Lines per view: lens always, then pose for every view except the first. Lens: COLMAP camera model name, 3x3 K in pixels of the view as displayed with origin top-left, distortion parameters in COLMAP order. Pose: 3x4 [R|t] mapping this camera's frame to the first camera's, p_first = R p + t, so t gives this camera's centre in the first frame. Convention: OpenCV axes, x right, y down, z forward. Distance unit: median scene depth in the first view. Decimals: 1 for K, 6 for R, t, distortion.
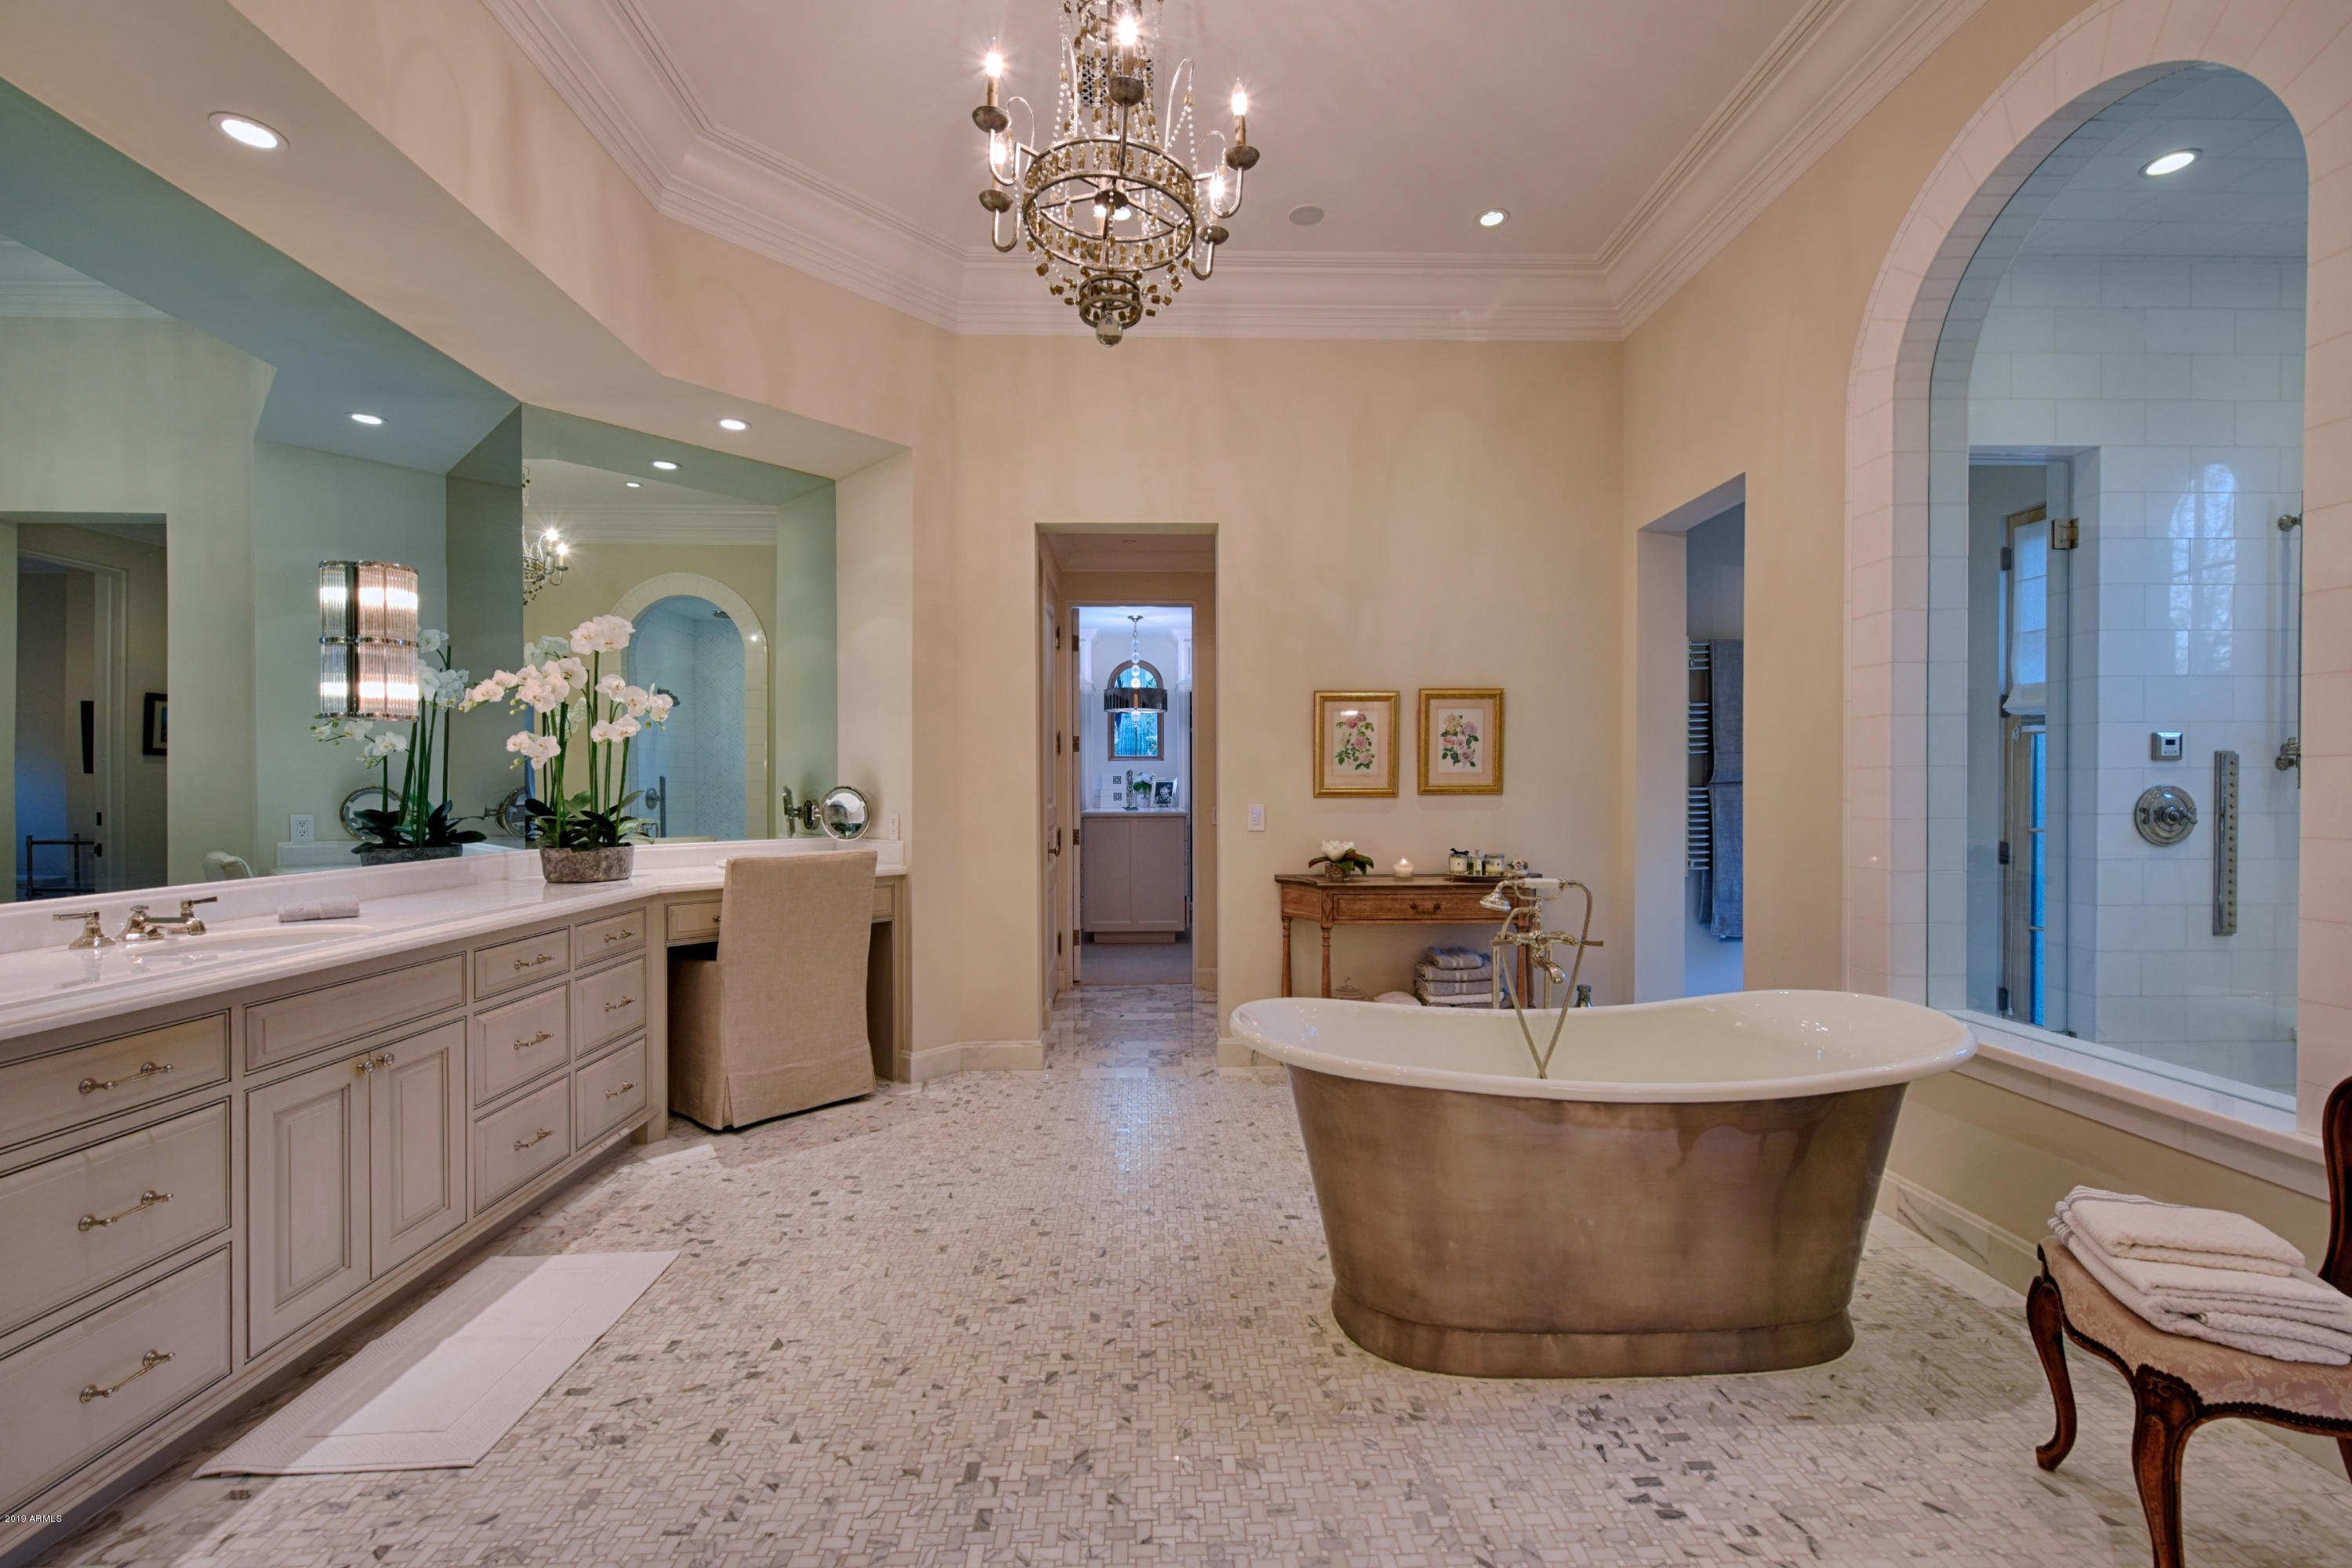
lens RADIAL K [[961.4, 0, 1175.8], [0, 961.4, 789.2], [0, 0, 1]] dist [-0.001607, 0.000007]
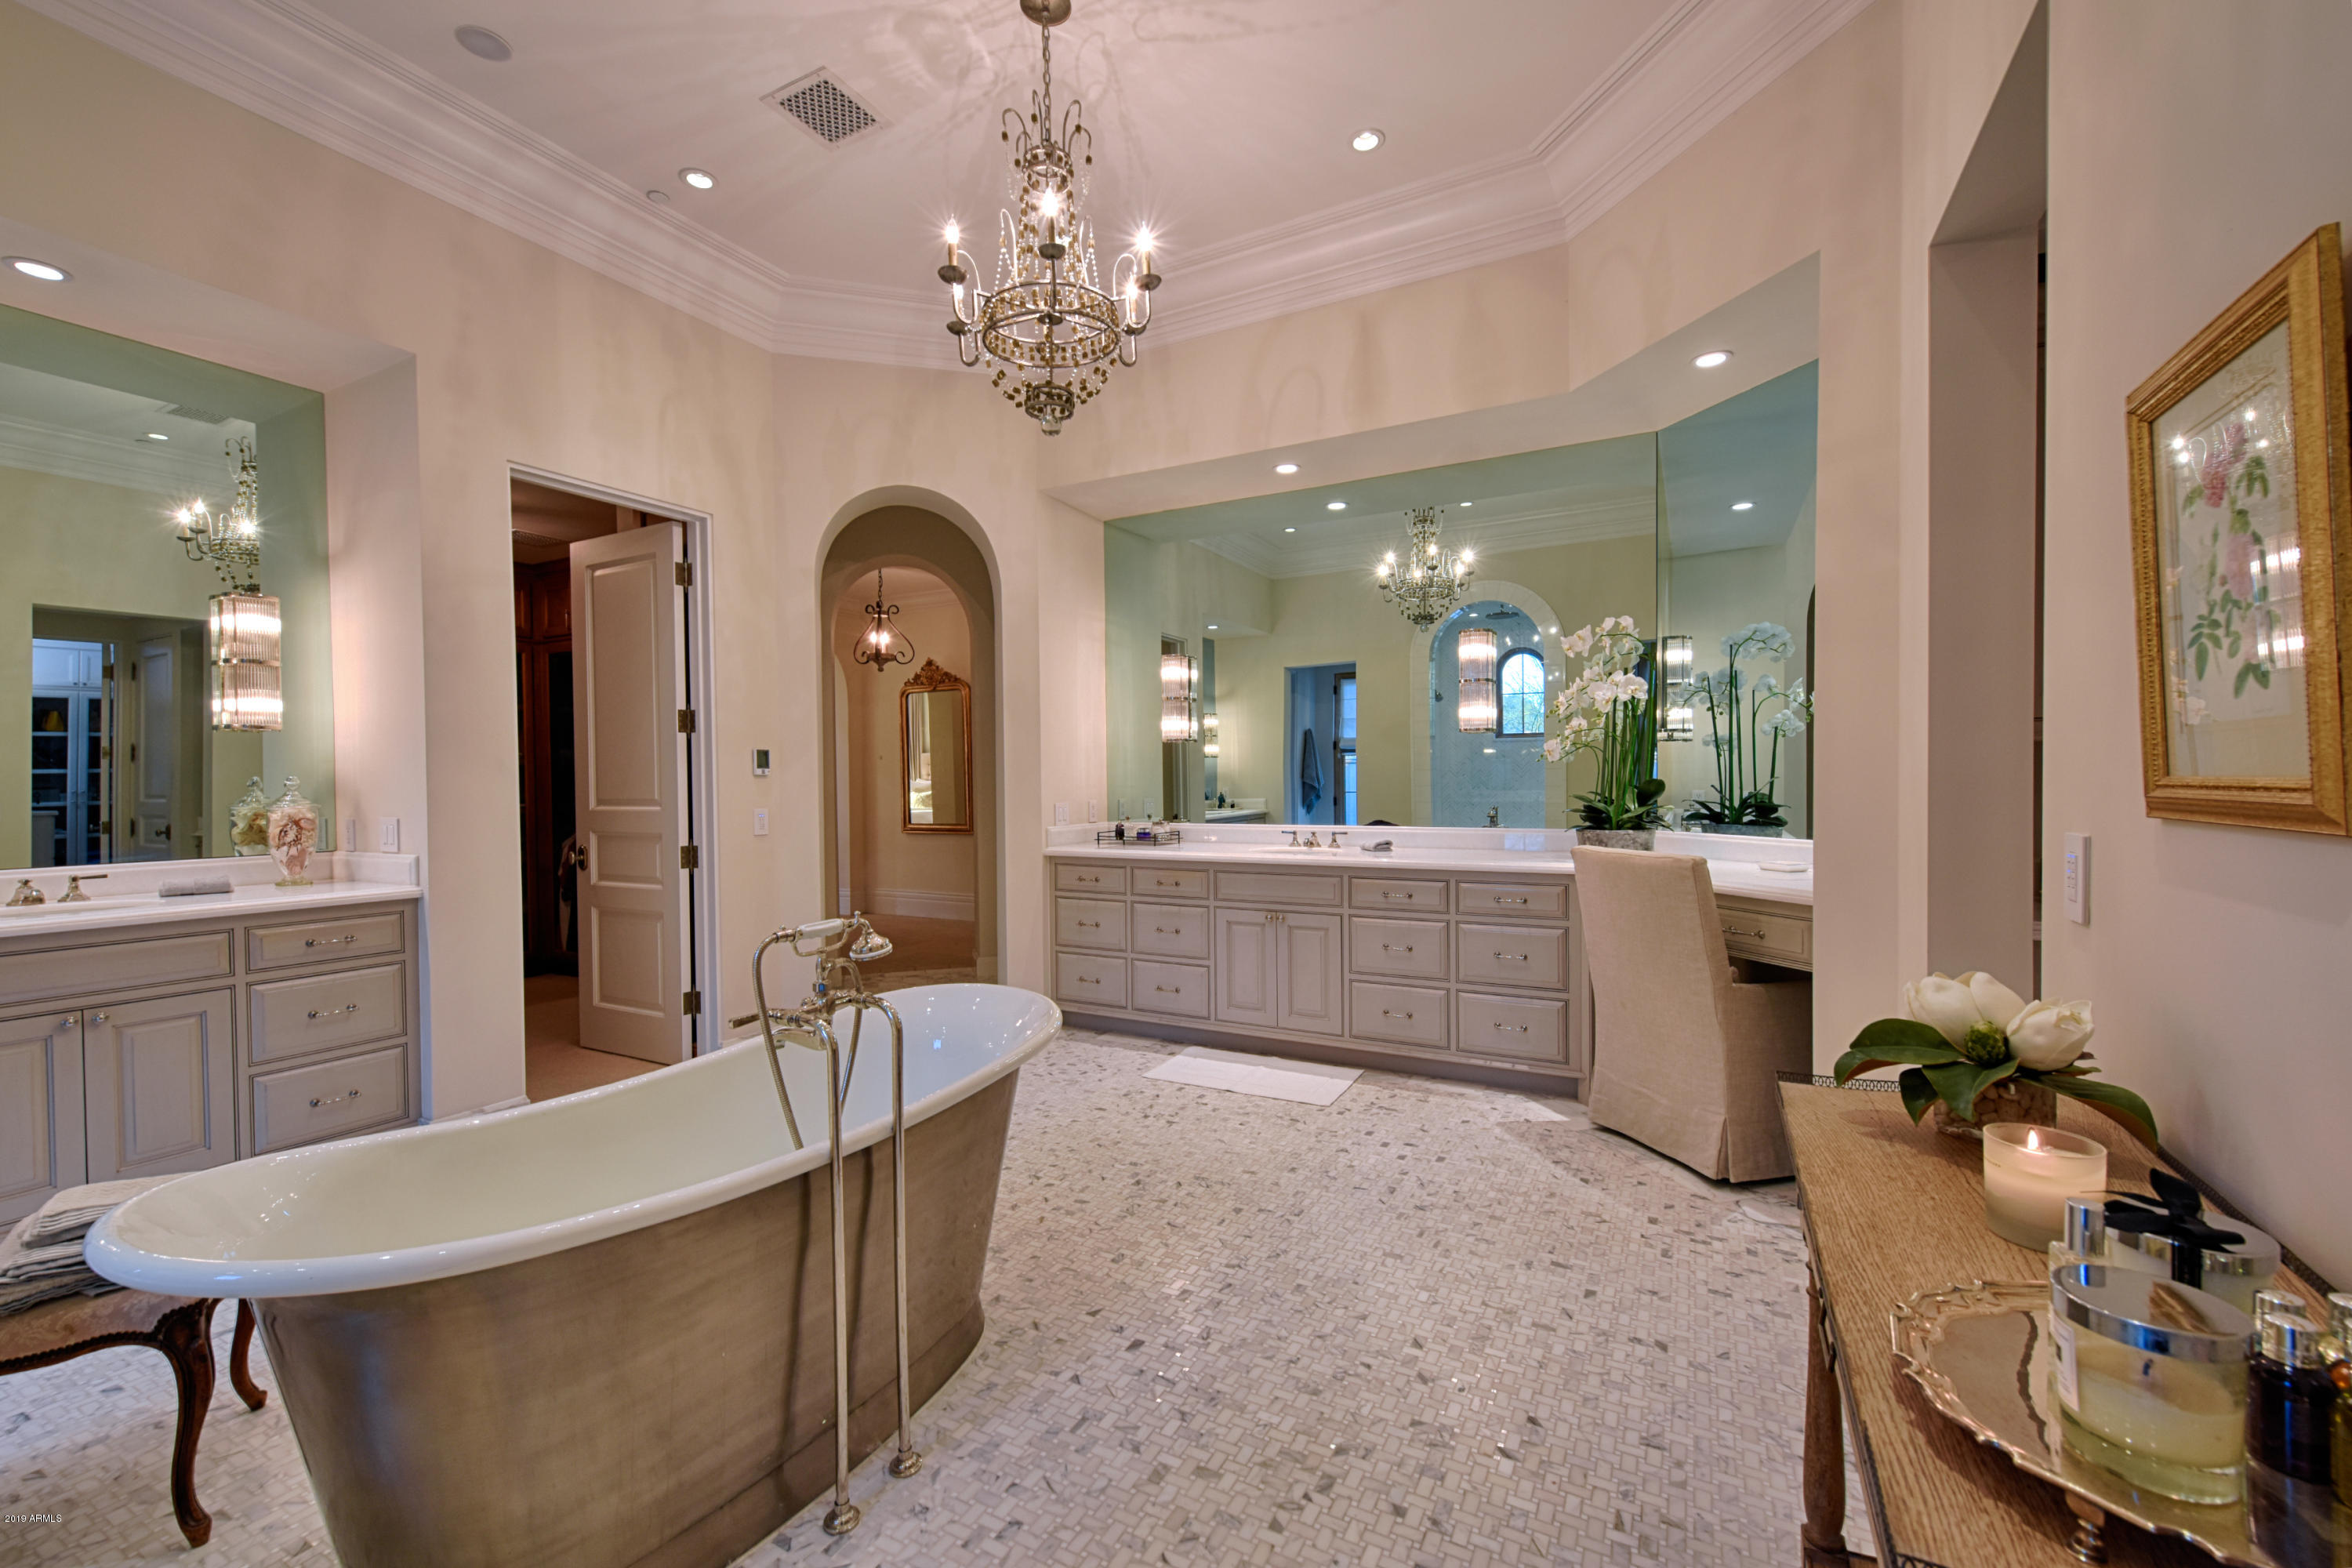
lens RADIAL K [[961.4, 0, 1174.8], [0, 961.4, 782.4], [0, 0, 1]] dist [-0.001607, 0.000007]
pose [[-0.502660, 0.010049, -0.864426, 0.736287], [0.005931, 0.999949, 0.008176, -0.007304], [0.864464, -0.001017, -0.502694, 1.366089]]
